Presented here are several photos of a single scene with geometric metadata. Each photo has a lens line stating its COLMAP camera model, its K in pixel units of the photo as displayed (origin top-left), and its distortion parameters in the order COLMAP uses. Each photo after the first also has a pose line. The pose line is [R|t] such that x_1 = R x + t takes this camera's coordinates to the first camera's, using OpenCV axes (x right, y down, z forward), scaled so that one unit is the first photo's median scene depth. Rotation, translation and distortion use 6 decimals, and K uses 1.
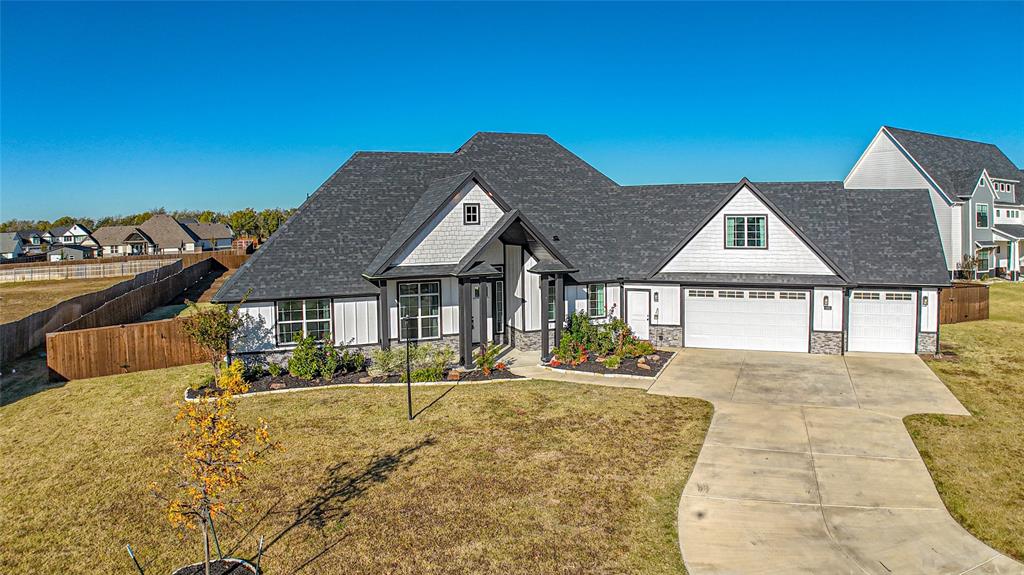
lens RADIAL K [[748.7, 0, 512.8], [0, 748.7, 286.2], [0, 0, 1]] dist [-0.226168, -0.003627]
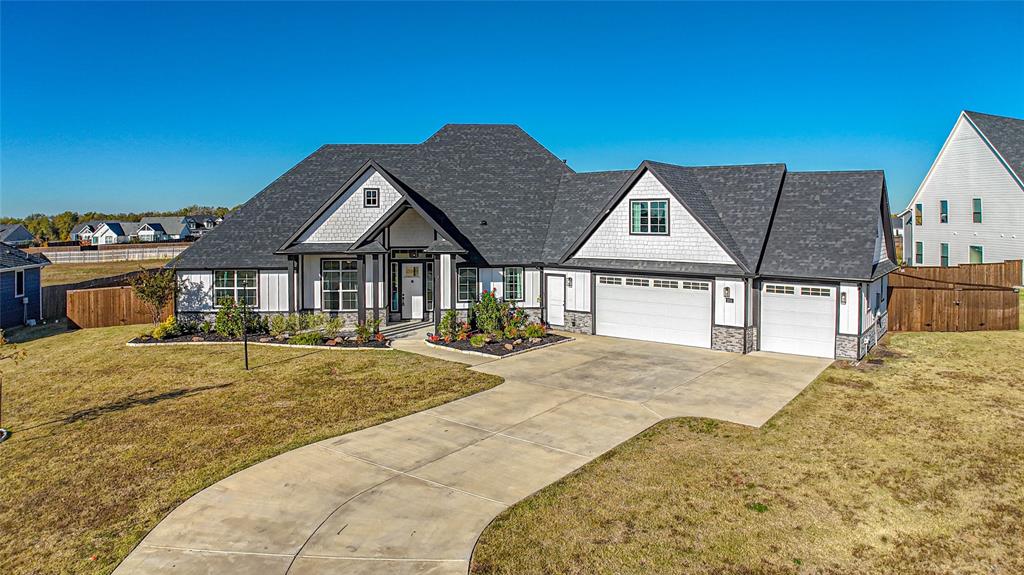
lens RADIAL K [[748.7, 0, 512.8], [0, 748.7, 286.2], [0, 0, 1]] dist [-0.226168, -0.003627]
pose [[0.949591, 0.040443, -0.310873, 0.462060], [-0.040315, 0.999164, 0.006841, 0.016754], [0.310889, 0.006037, 0.950427, 0.025784]]
